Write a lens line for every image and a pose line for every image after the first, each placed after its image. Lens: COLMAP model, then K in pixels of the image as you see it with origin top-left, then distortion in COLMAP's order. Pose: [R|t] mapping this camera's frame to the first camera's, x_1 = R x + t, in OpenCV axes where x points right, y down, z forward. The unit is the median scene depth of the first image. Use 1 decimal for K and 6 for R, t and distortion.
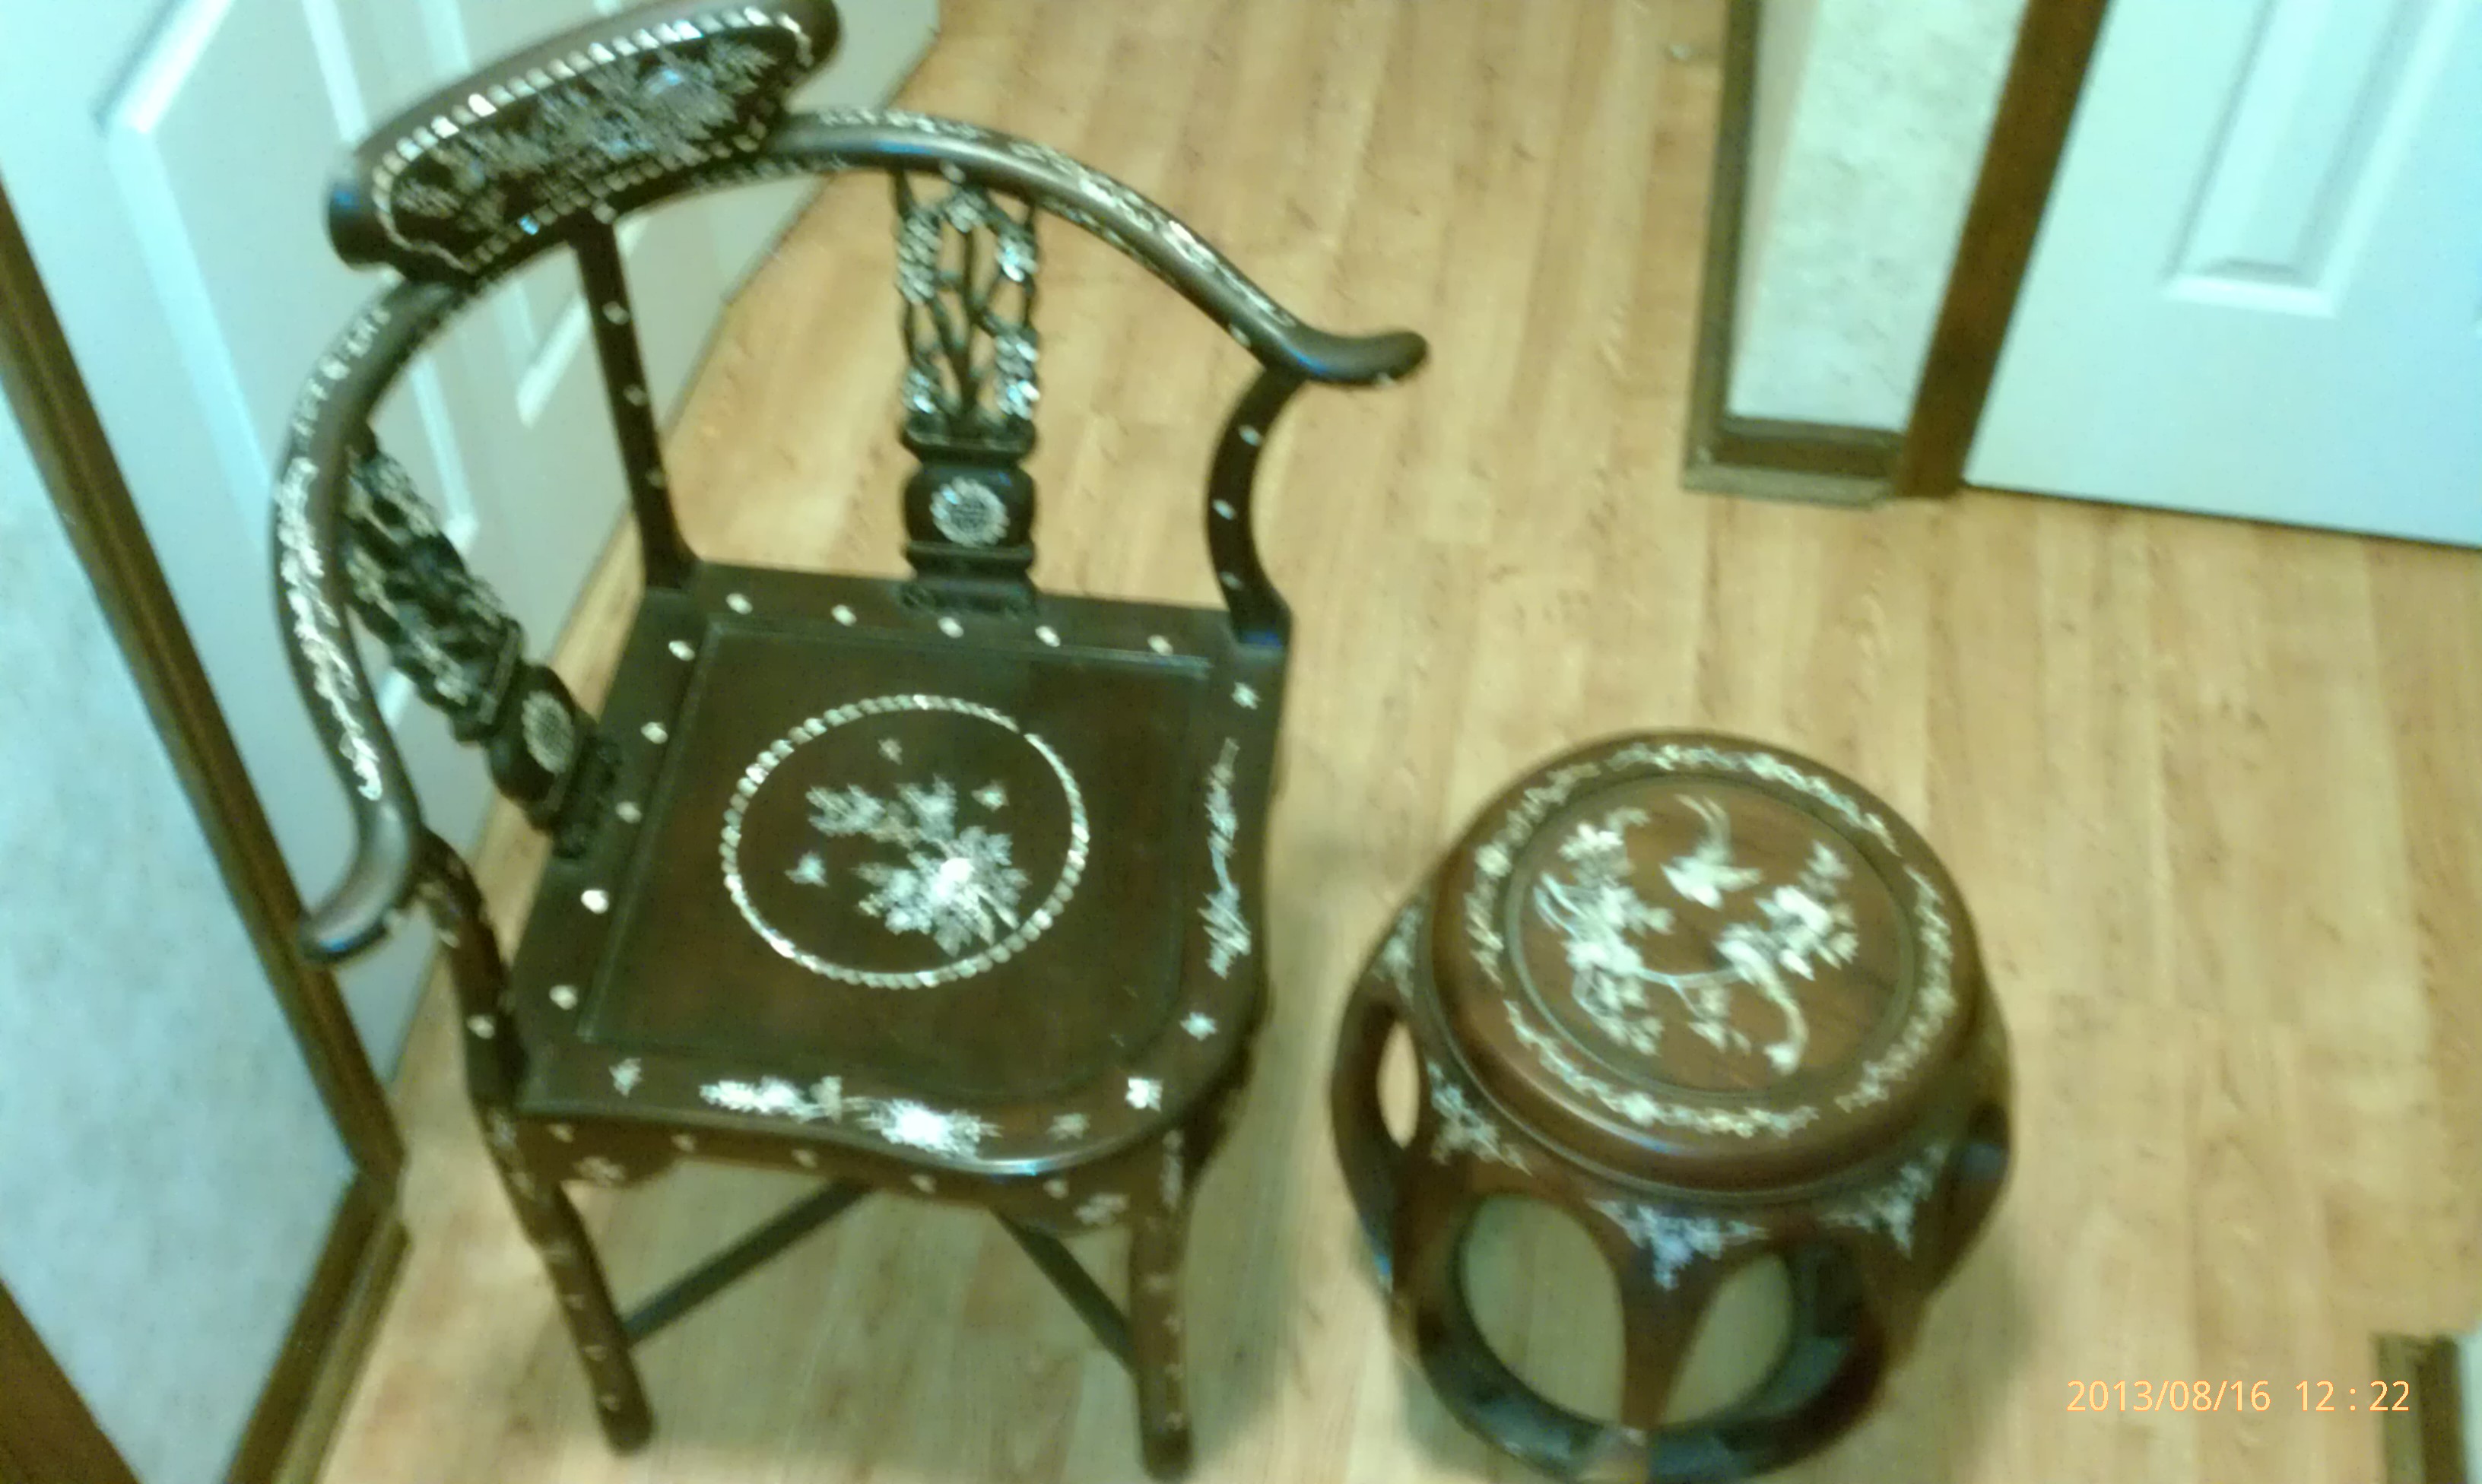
lens RADIAL K [[2767.5, 0, 1195.1], [0, 2767.5, 736.2], [0, 0, 1]] dist [0.115708, -0.383136]
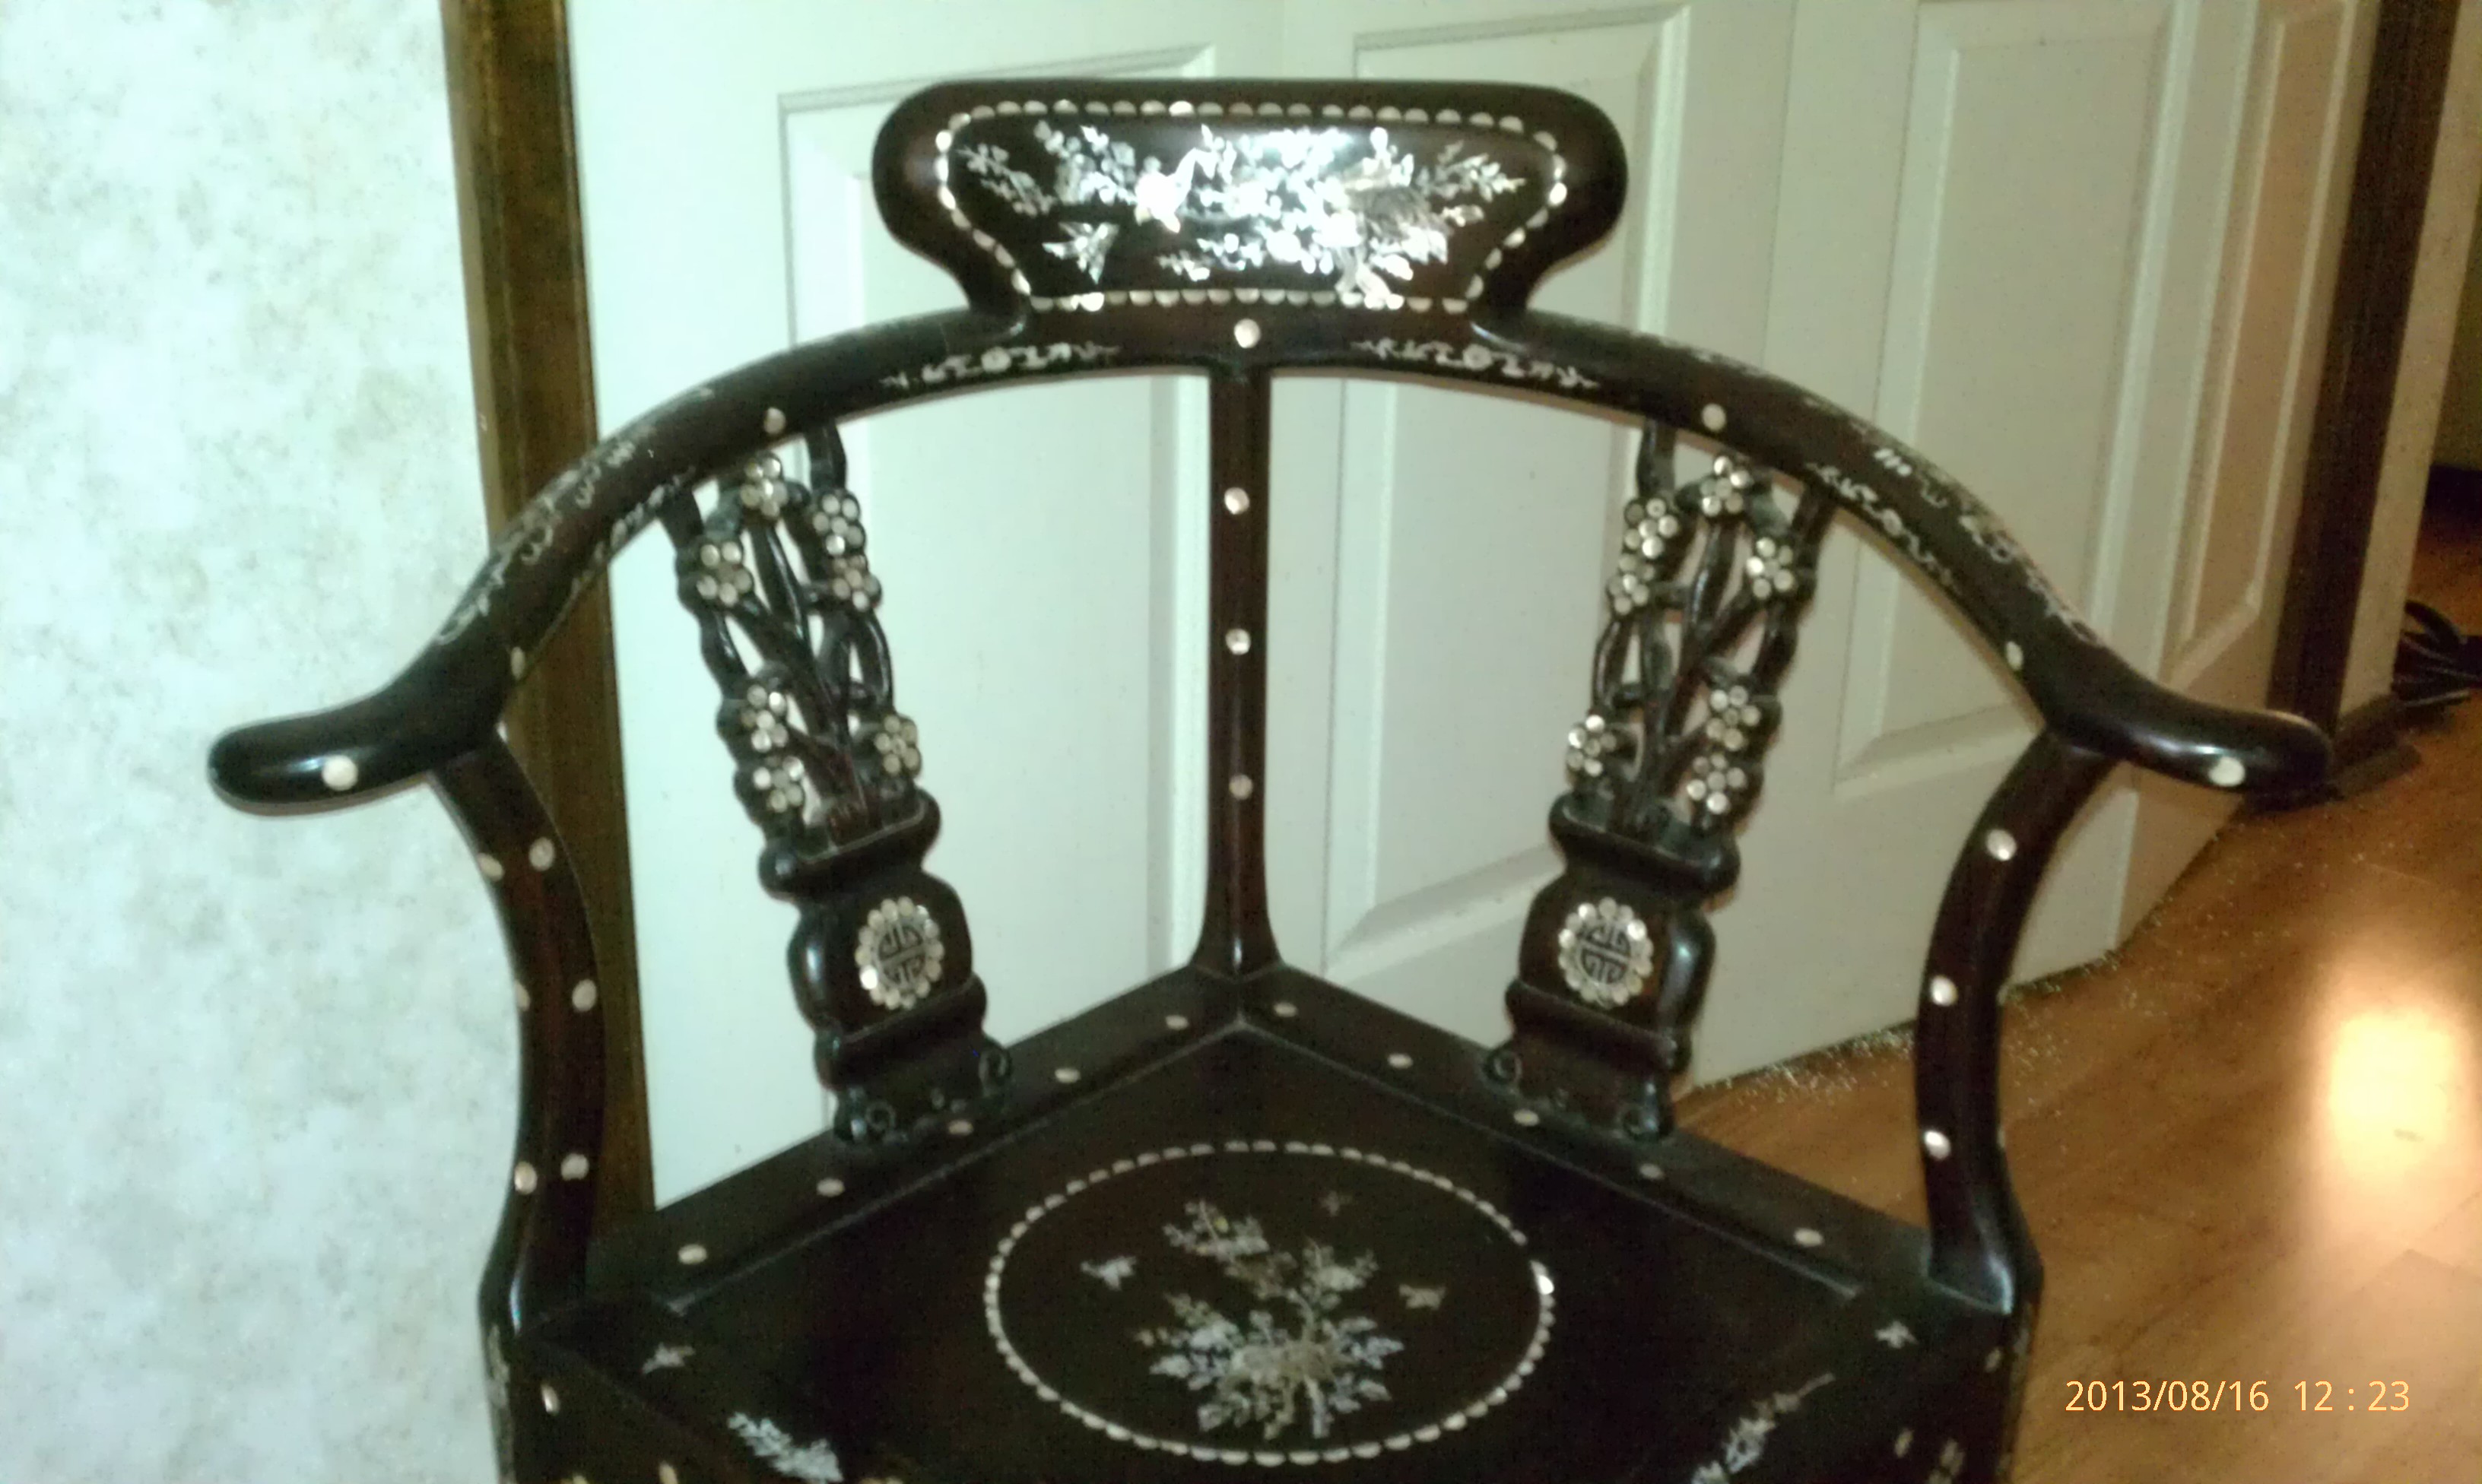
lens RADIAL K [[2767.5, 0, 1195.1], [0, 2767.5, 736.2], [0, 0, 1]] dist [0.115708, -0.383136]
pose [[0.805034, 0.219716, -0.551041, 0.204435], [-0.459807, 0.818017, -0.345581, 0.160290], [0.374831, 0.531577, 0.759558, 0.447822]]
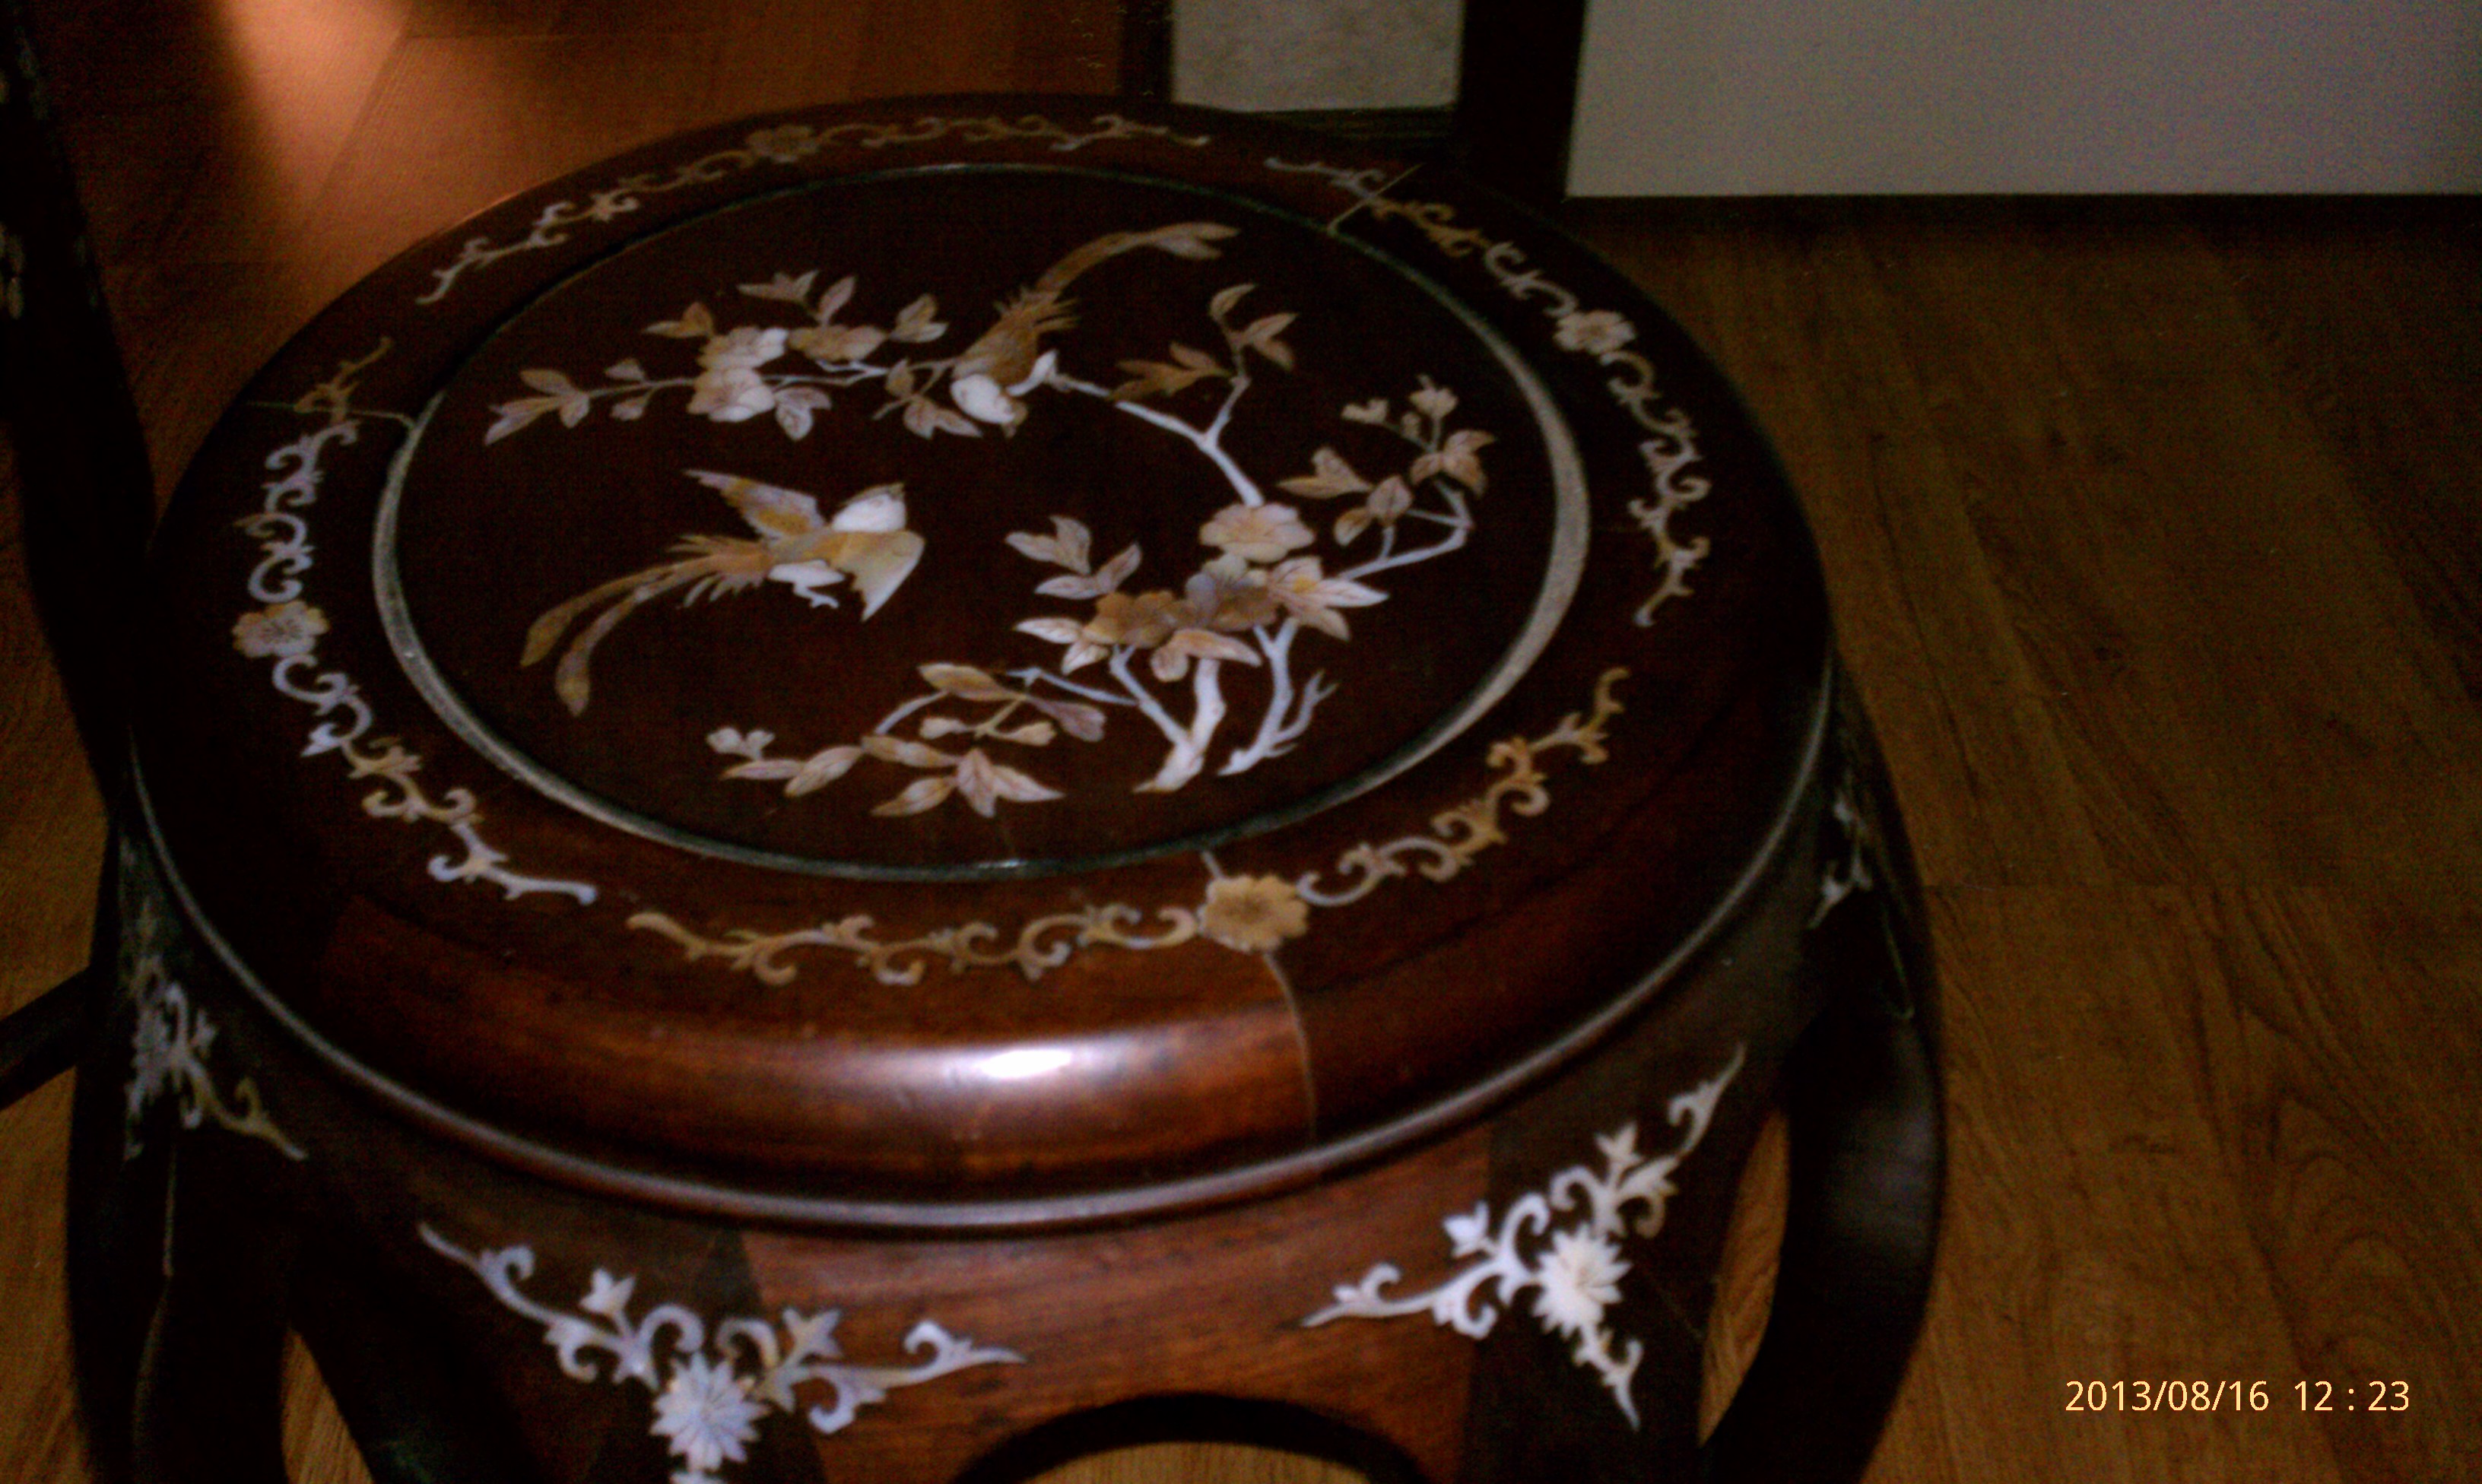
lens RADIAL K [[2741.9, 0, 1201.1], [0, 2741.9, 744.5], [0, 0, 1]] dist [0.146608, -0.402661]
pose [[0.982521, -0.125943, 0.137081, 0.145879], [0.147638, 0.975727, -0.161740, 0.169161], [-0.113383, 0.179151, 0.977266, 0.651757]]
